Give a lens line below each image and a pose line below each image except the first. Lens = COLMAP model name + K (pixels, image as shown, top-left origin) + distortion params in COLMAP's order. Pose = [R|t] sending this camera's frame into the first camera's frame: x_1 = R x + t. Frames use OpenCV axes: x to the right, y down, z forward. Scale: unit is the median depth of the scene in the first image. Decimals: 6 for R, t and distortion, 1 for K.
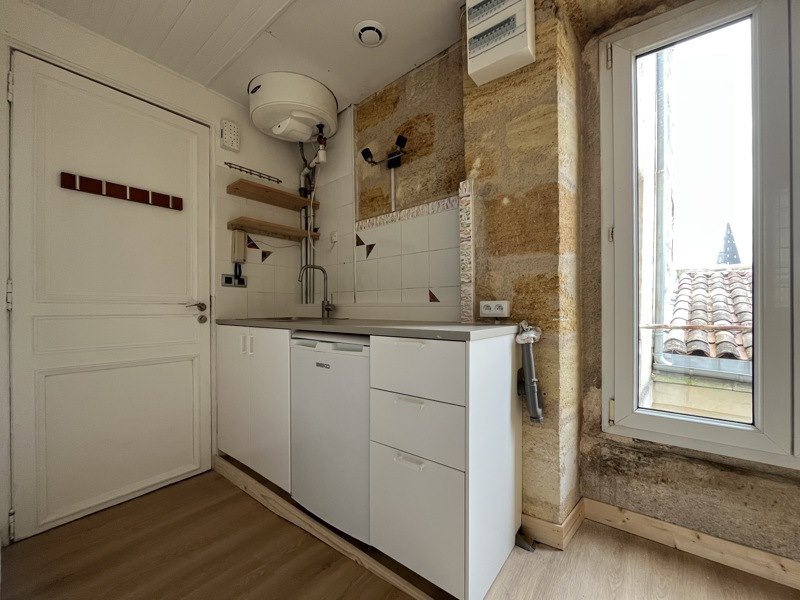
lens RADIAL K [[325.4, 0, 402.5], [0, 325.4, 305.5], [0, 0, 1]] dist [0.002780, -0.001932]
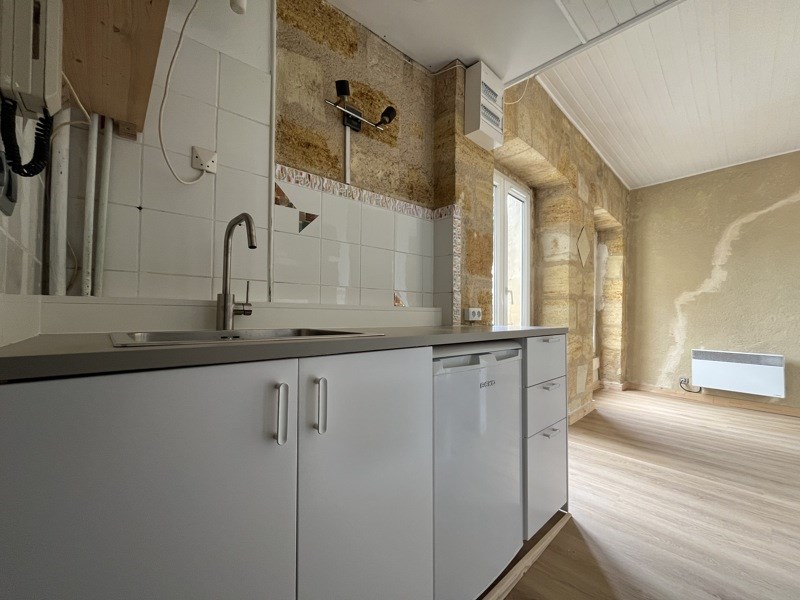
lens RADIAL K [[325.4, 0, 396.1], [0, 325.4, 304.1], [0, 0, 1]] dist [0.002780, -0.001932]
pose [[0.169462, 0.038648, 0.984779, -0.780642], [-0.015119, 0.999215, -0.036613, 0.016882], [-0.985421, -0.008685, 0.169914, 0.799145]]
